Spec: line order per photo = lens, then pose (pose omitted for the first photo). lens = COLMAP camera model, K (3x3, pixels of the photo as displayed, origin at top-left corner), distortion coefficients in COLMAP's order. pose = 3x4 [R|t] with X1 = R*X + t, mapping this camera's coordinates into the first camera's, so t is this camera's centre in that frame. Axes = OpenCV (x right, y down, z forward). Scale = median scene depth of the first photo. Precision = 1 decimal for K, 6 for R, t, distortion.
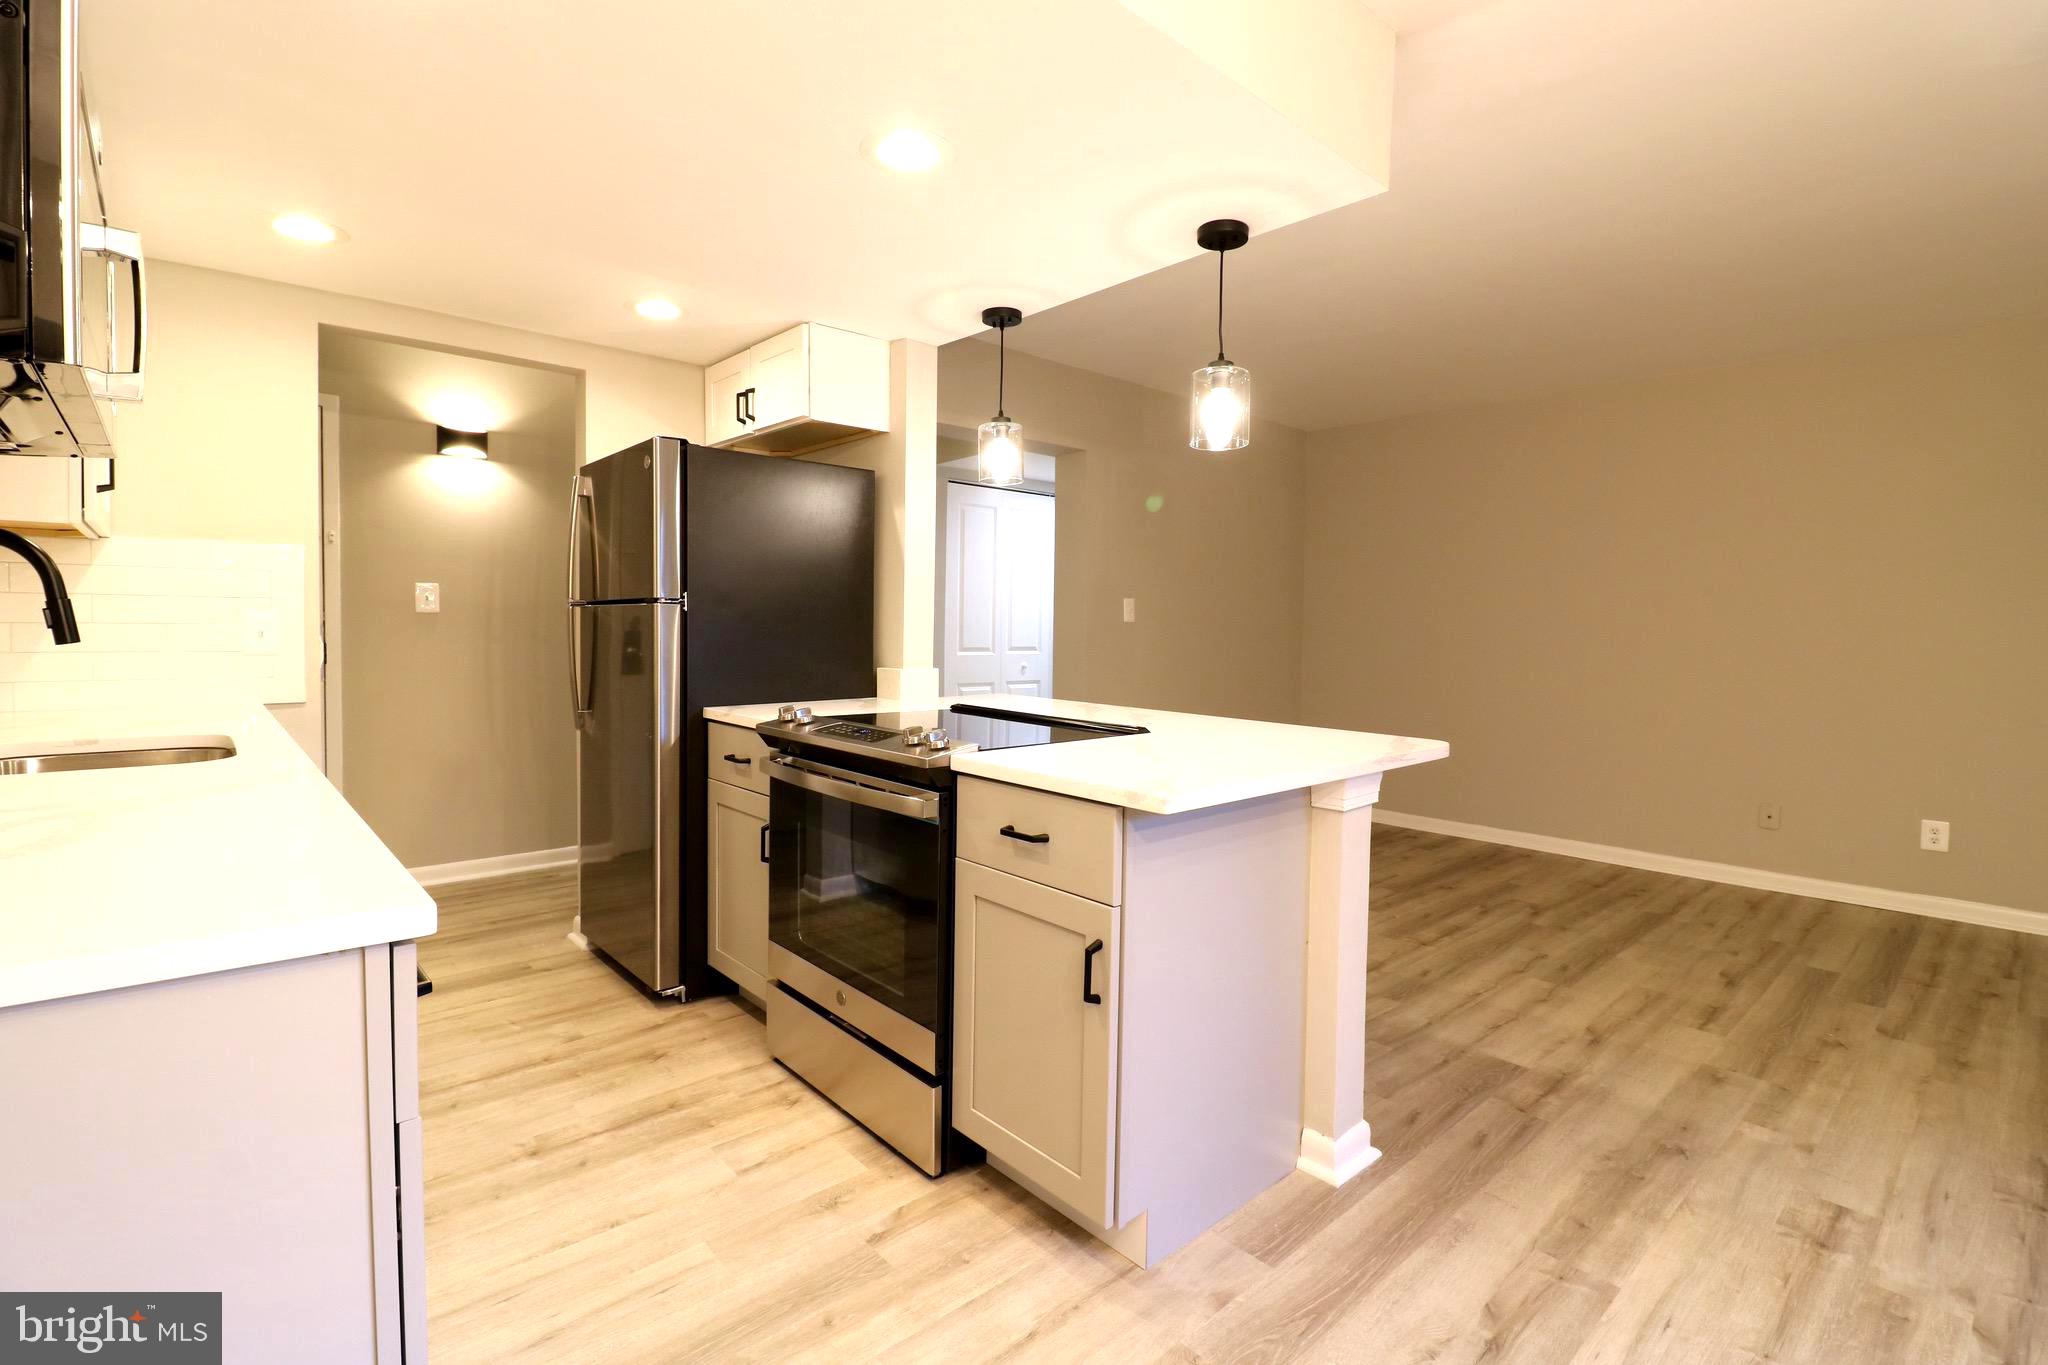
lens RADIAL K [[947.8, 0, 1031.9], [0, 947.8, 664.0], [0, 0, 1]] dist [-0.005301, -0.009645]
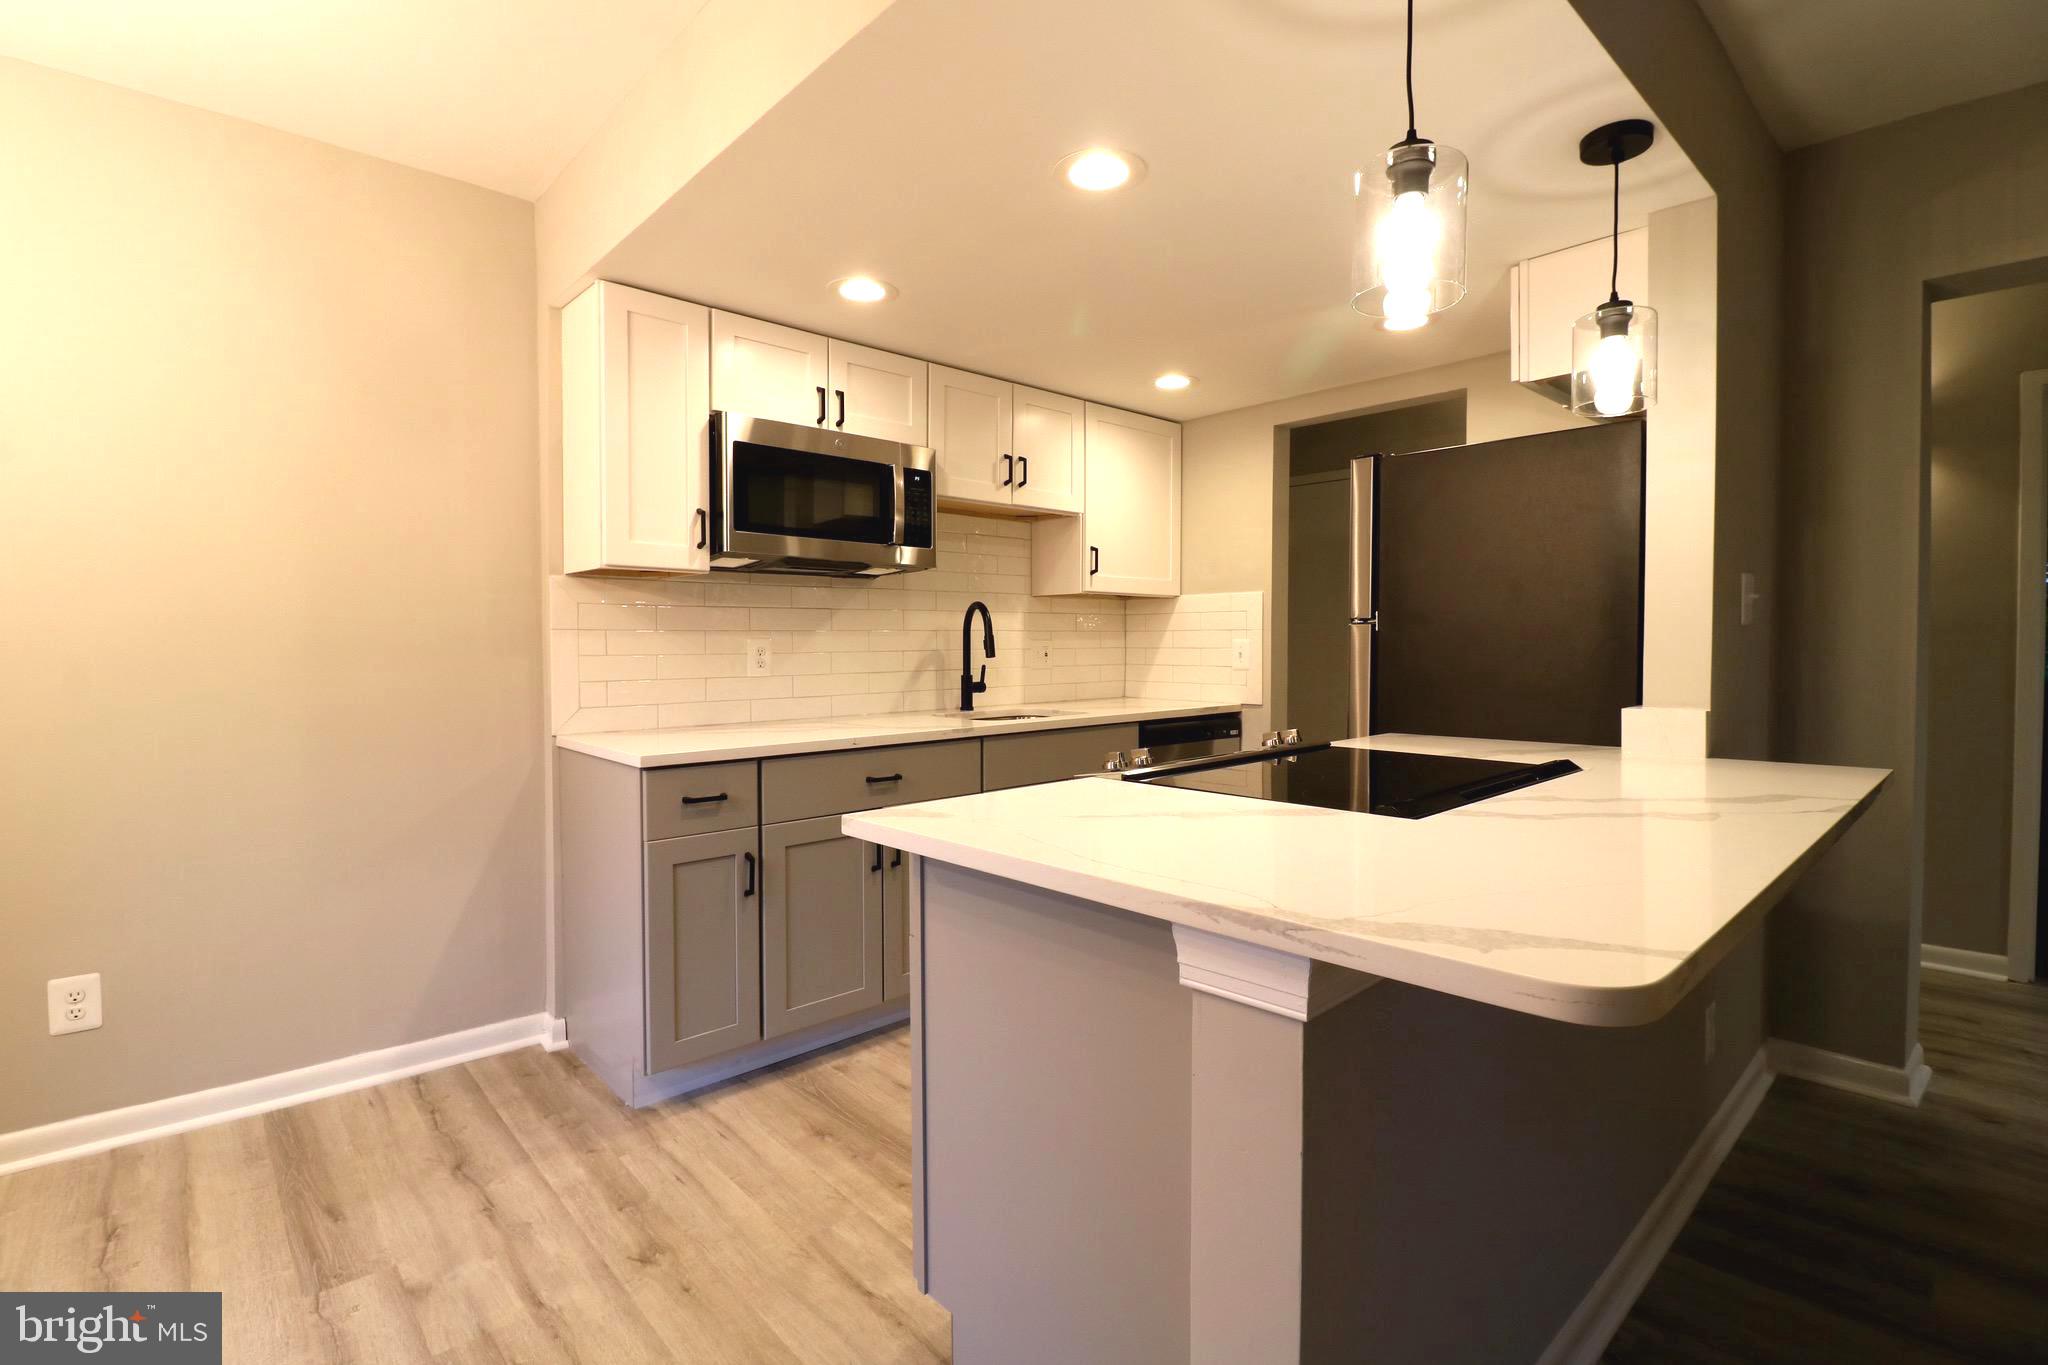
lens RADIAL K [[947.8, 0, 1023.4], [0, 947.8, 668.1], [0, 0, 1]] dist [-0.005301, -0.009645]
pose [[0.004267, 0.012024, -0.999919, 0.617601], [-0.038647, 0.999183, 0.011850, -0.016160], [0.999244, 0.038593, 0.004728, 0.654615]]
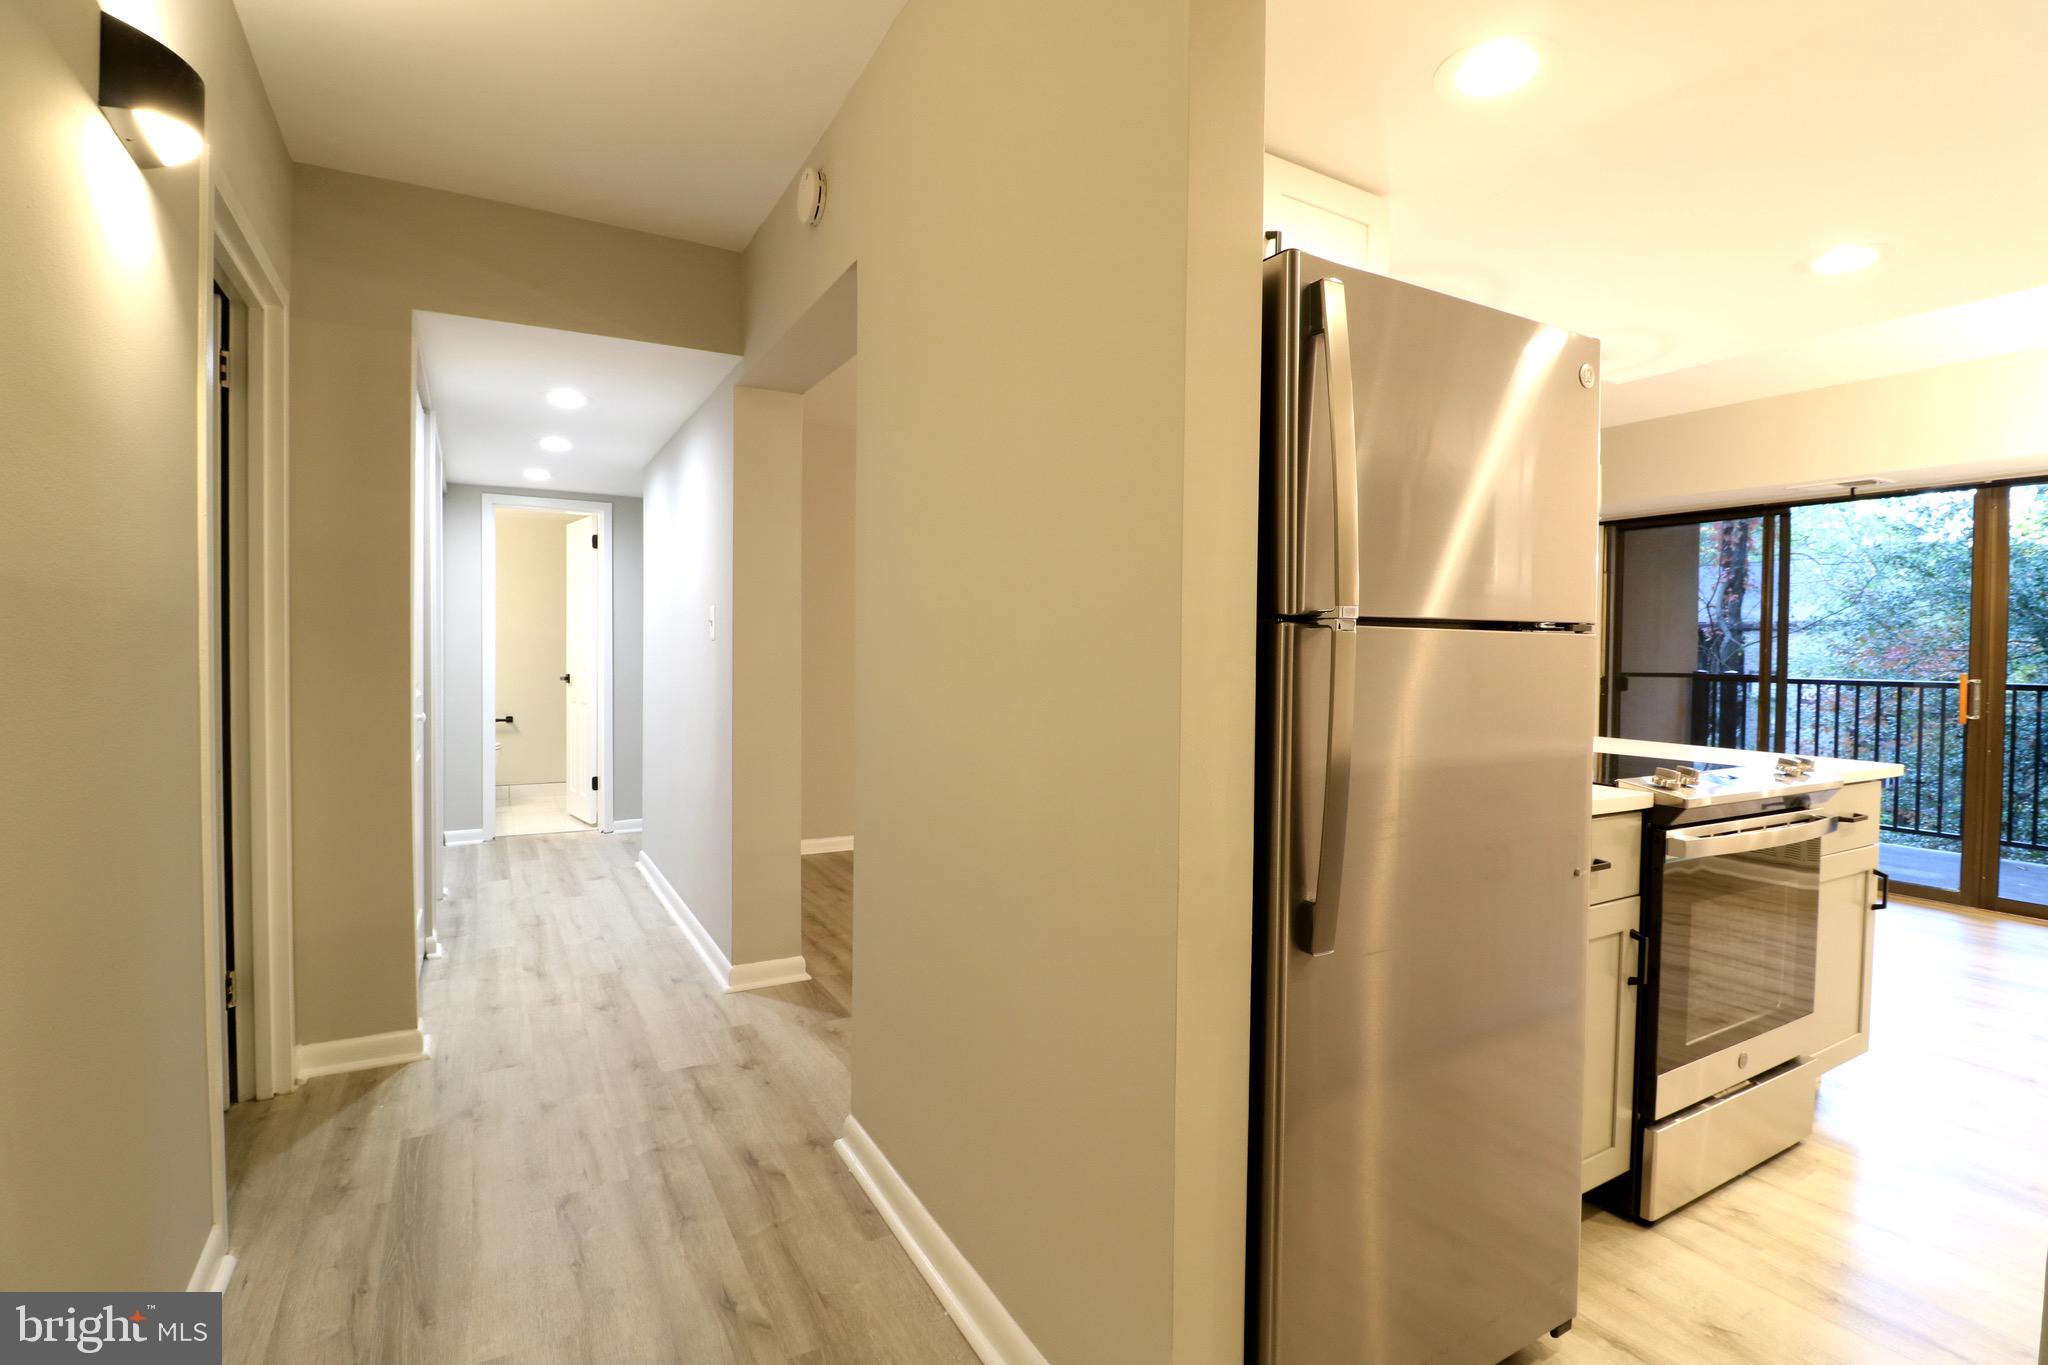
lens RADIAL K [[947.8, 0, 1035.3], [0, 947.8, 663.3], [0, 0, 1]] dist [-0.005301, -0.009645]
pose [[0.204843, -0.025425, 0.978465, -1.030695], [0.024875, 0.999475, 0.020764, -0.067624], [-0.978479, 0.020086, 0.205368, 1.222907]]
